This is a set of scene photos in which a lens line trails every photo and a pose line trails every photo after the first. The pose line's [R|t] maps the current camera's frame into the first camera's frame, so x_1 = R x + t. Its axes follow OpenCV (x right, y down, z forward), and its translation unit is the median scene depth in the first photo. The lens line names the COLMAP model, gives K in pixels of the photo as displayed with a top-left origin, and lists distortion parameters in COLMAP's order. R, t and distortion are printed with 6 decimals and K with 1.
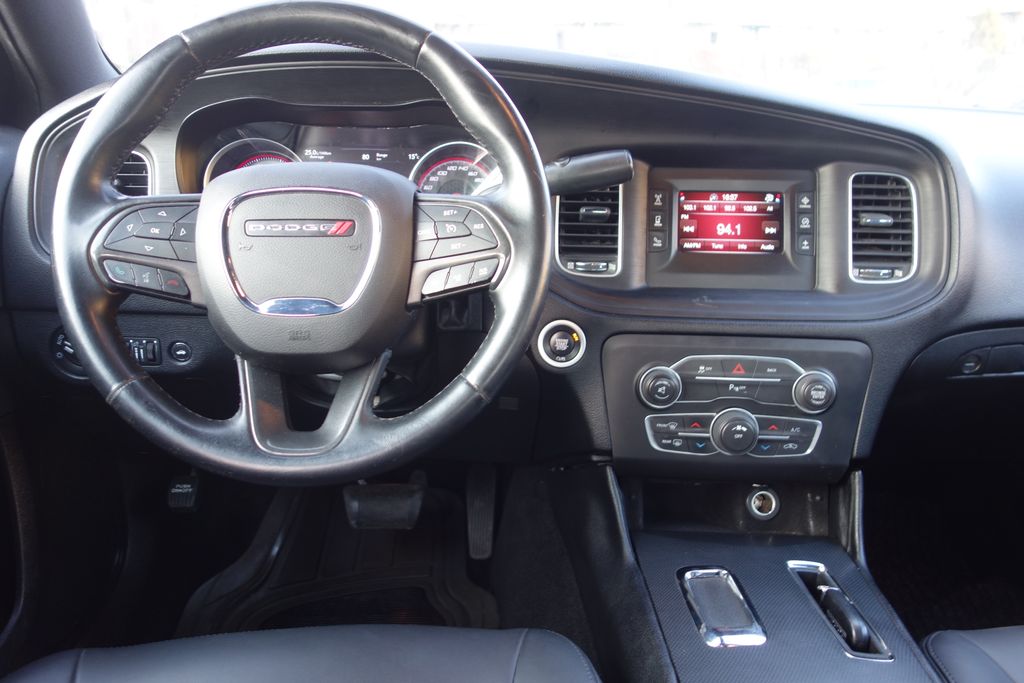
lens RADIAL K [[807.8, 0, 512.5], [0, 807.8, 339.1], [0, 0, 1]] dist [-0.004622, 0.001636]
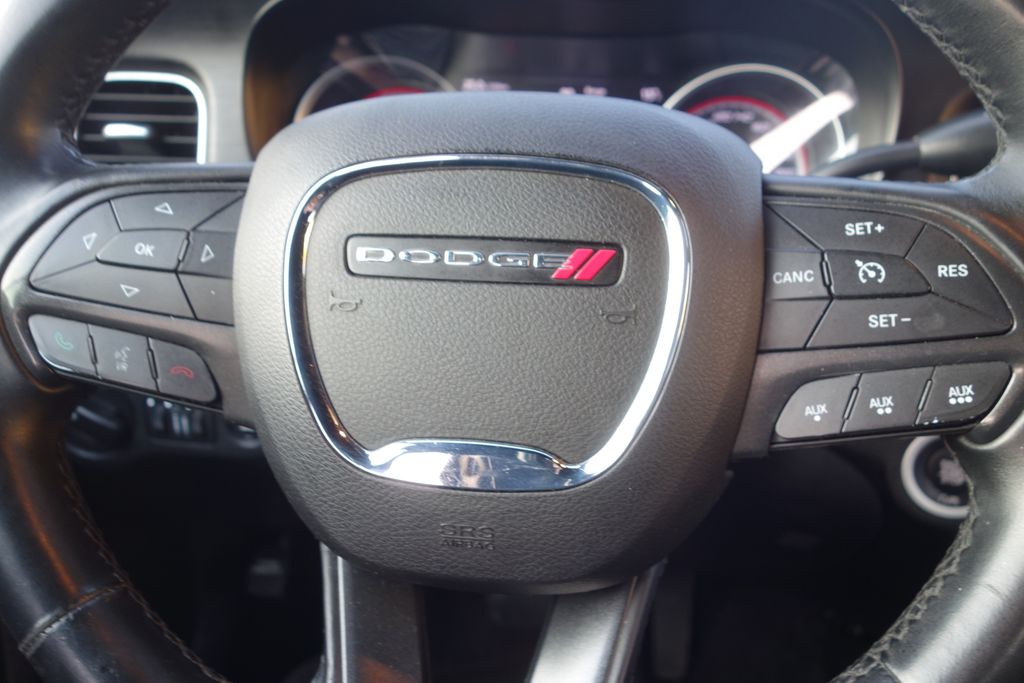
lens RADIAL K [[807.8, 0, 512.3], [0, 807.8, 343.2], [0, 0, 1]] dist [-0.004622, 0.001636]
pose [[0.988820, 0.053495, -0.139185, -0.186986], [-0.044777, 0.996878, 0.065036, -0.120828], [0.142230, -0.058077, 0.988128, 0.599236]]
